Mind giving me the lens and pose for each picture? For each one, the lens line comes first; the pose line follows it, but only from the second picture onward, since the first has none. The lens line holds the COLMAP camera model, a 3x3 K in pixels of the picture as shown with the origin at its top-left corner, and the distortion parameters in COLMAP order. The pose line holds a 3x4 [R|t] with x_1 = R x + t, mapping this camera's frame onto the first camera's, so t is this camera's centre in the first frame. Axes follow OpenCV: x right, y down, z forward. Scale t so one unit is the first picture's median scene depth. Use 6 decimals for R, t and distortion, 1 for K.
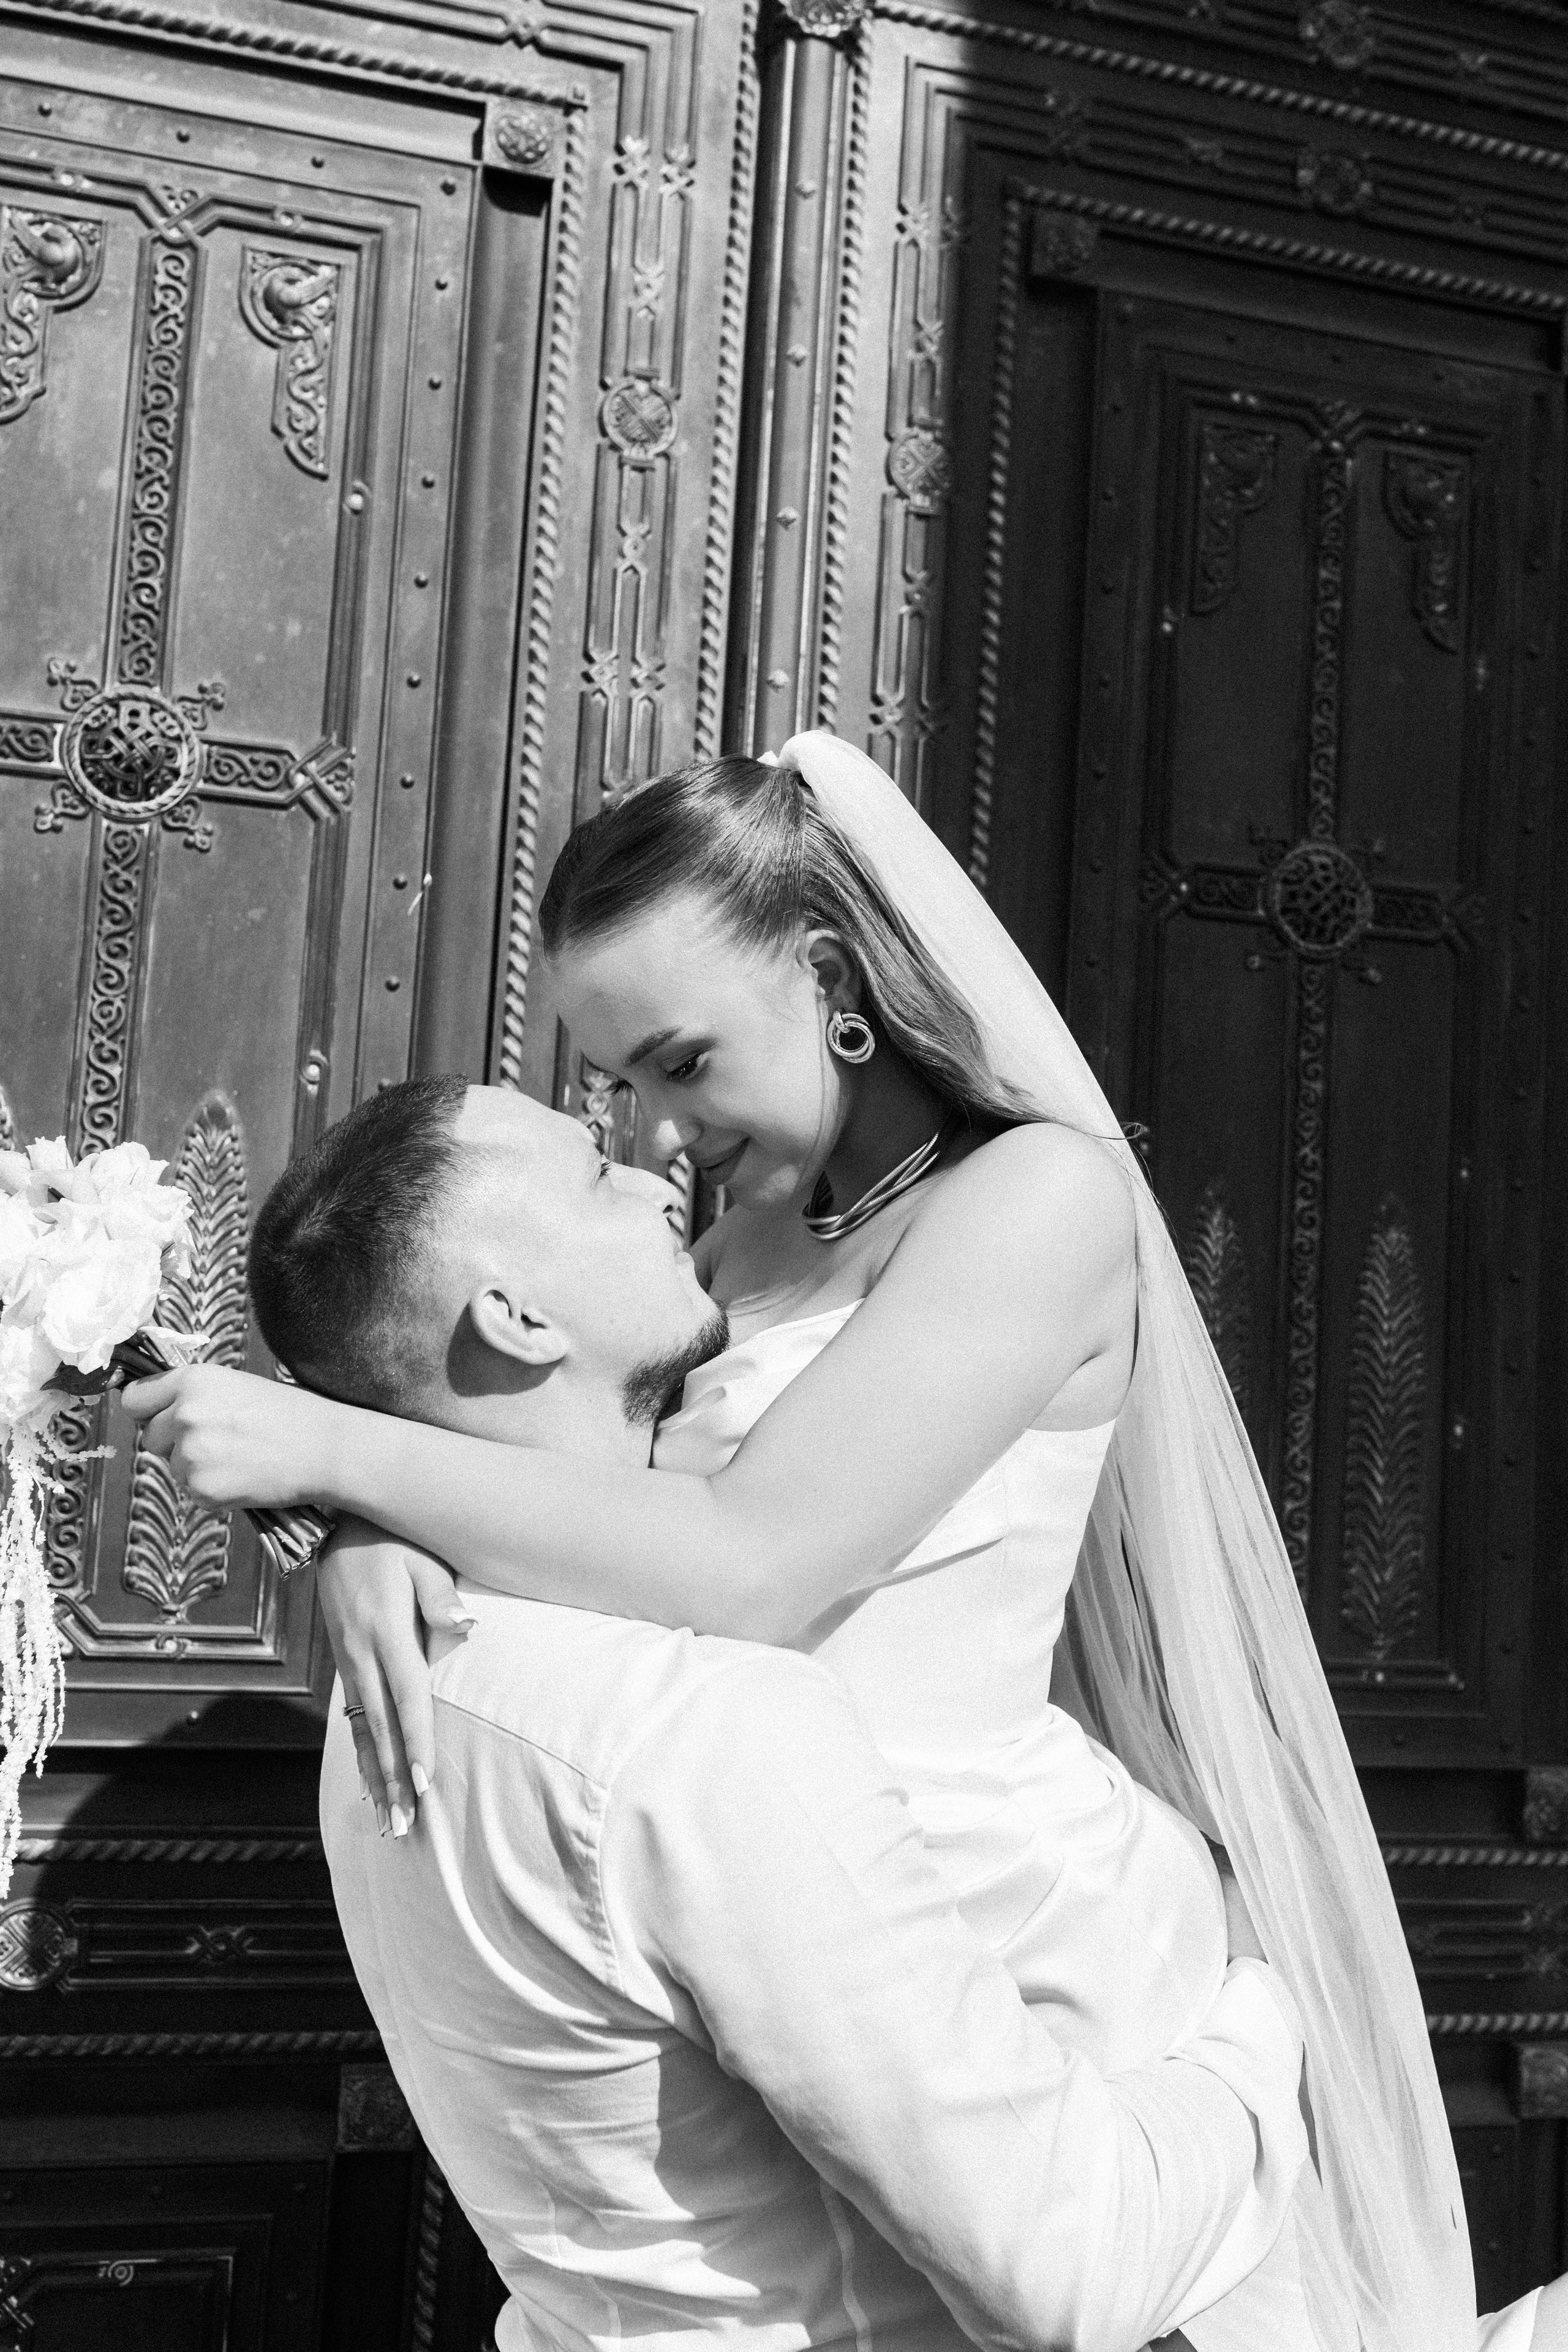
lens RADIAL K [[2227.2, 0, 808.8], [0, 2227.2, 1191.8], [0, 0, 1]] dist [0.043153, -0.118109]
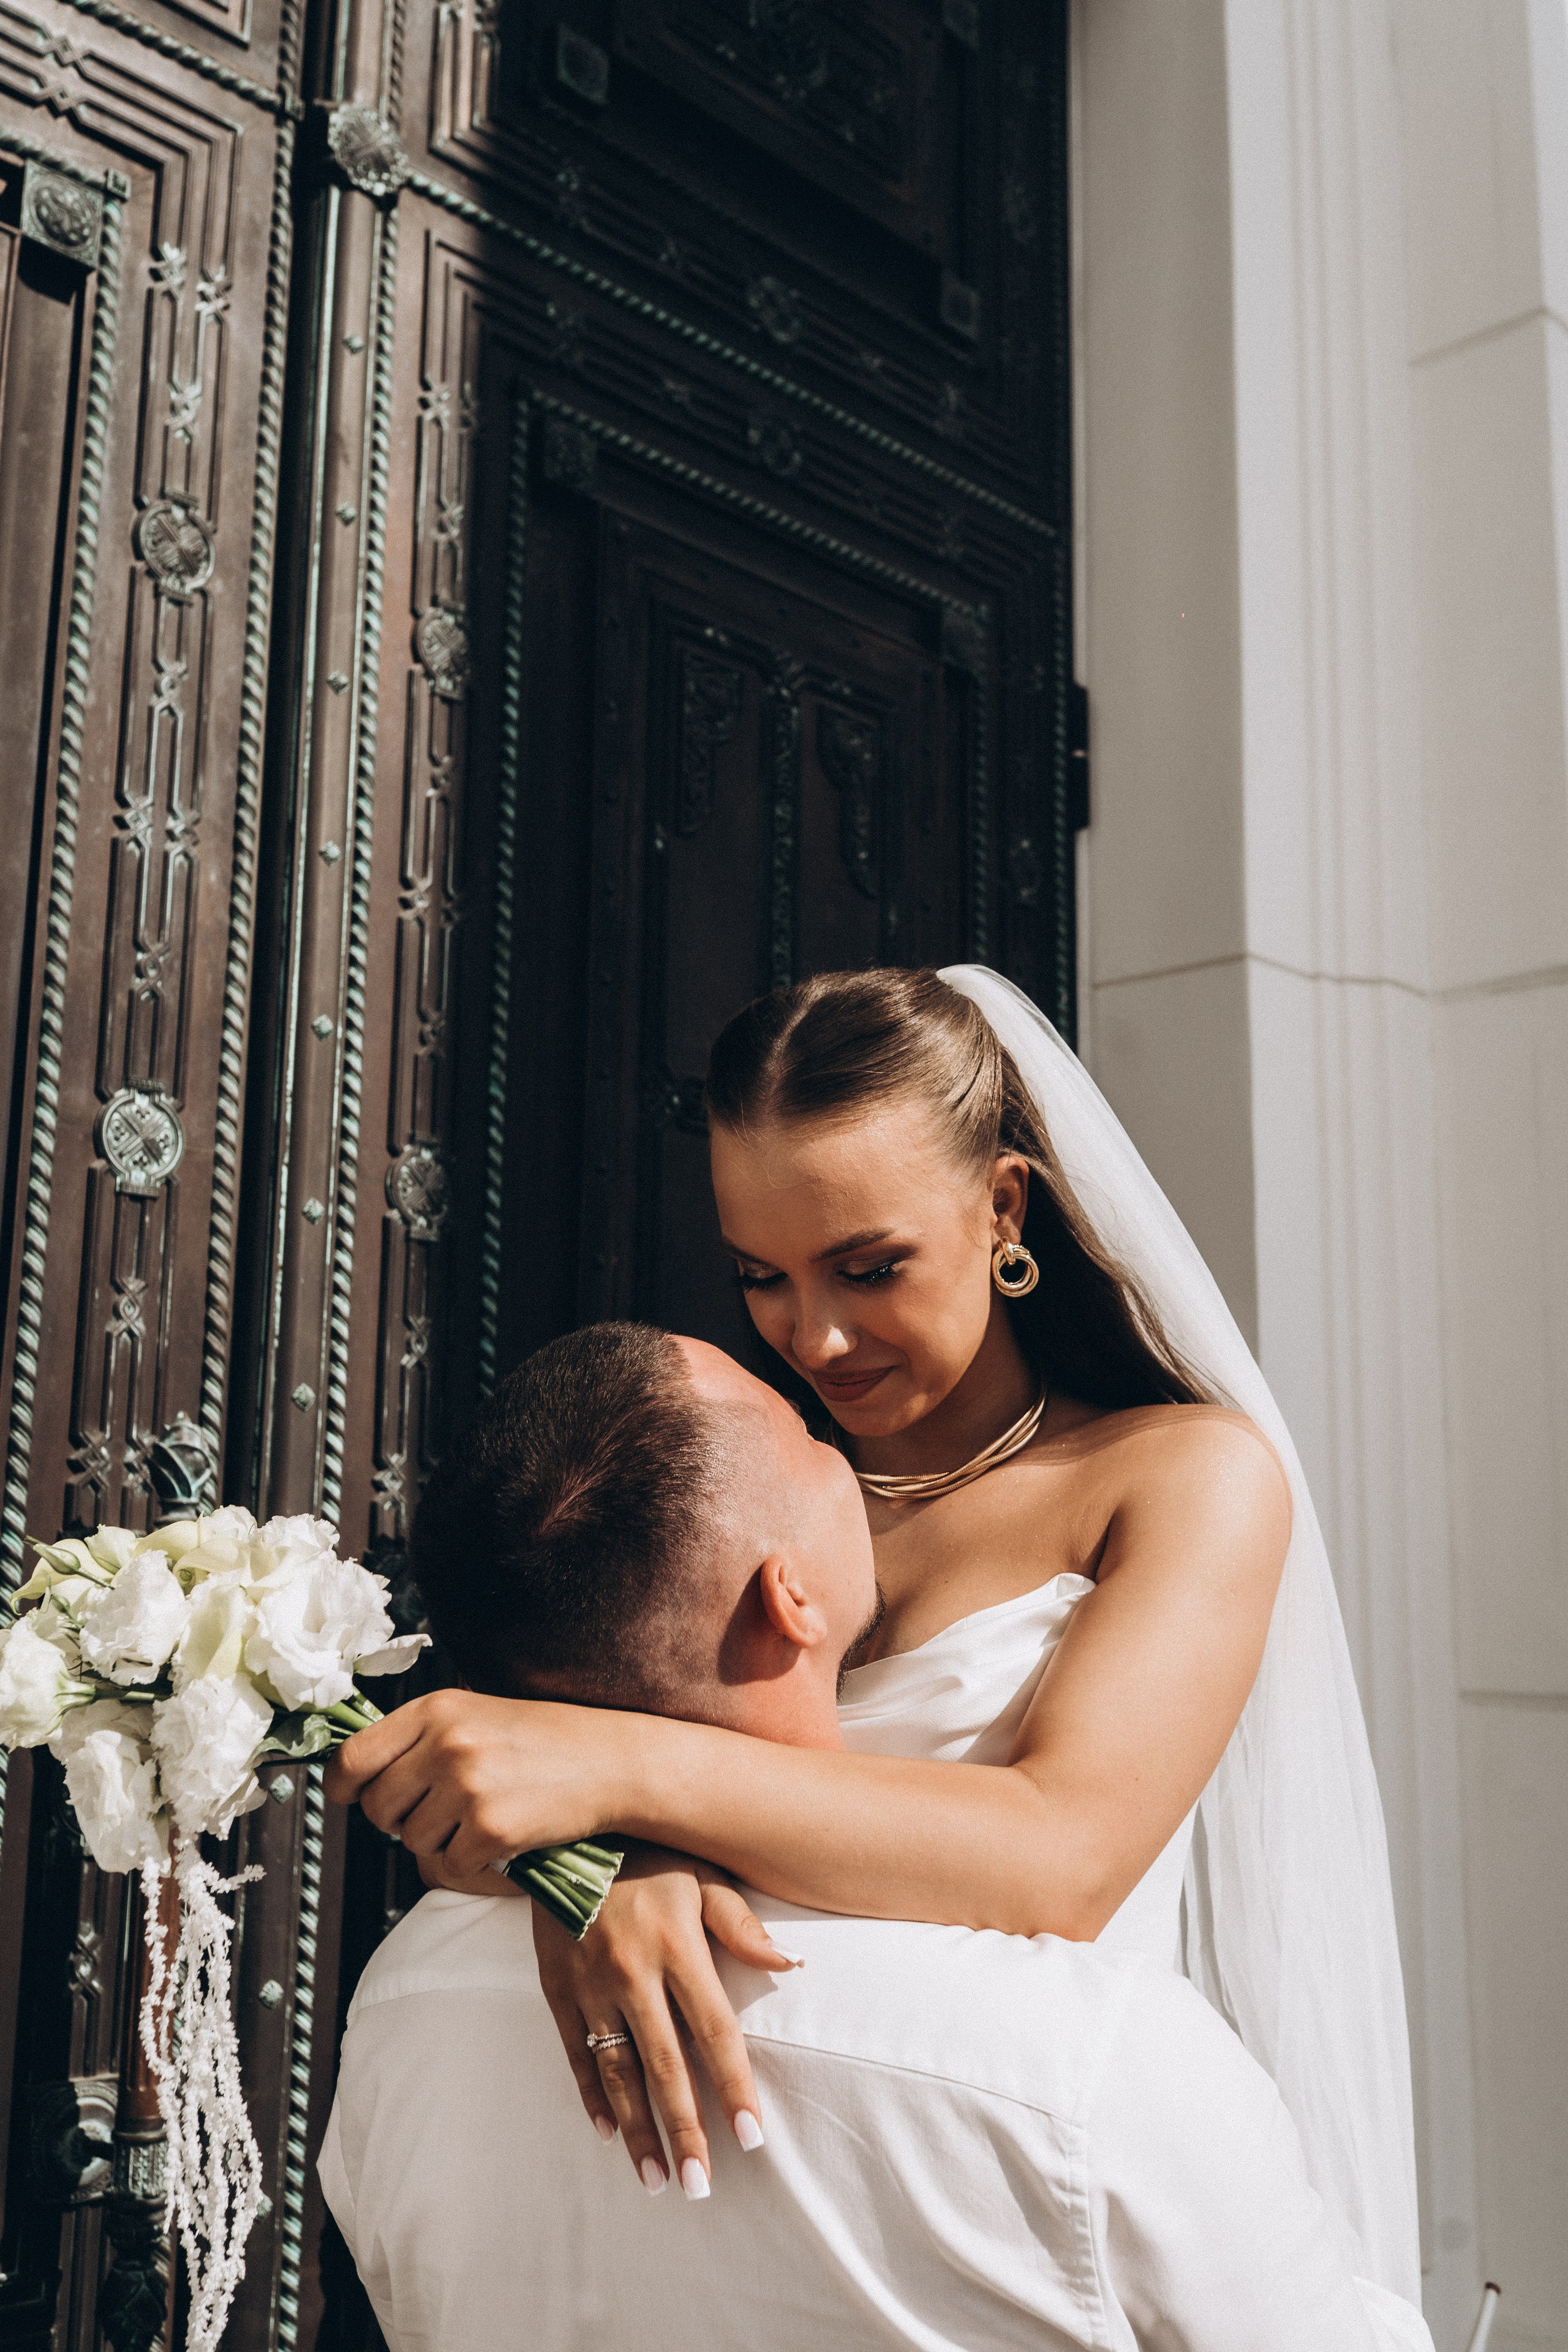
lens RADIAL K [[2227.2, 0, 808.8], [0, 2227.2, 1191.8], [0, 0, 1]] dist [0.043153, -0.118109]
pose [[0.861380, 0.045748, 0.505897, -0.295217], [-0.009010, 0.997155, -0.074832, -0.020498], [-0.507881, 0.059901, 0.859342, 0.107342]]
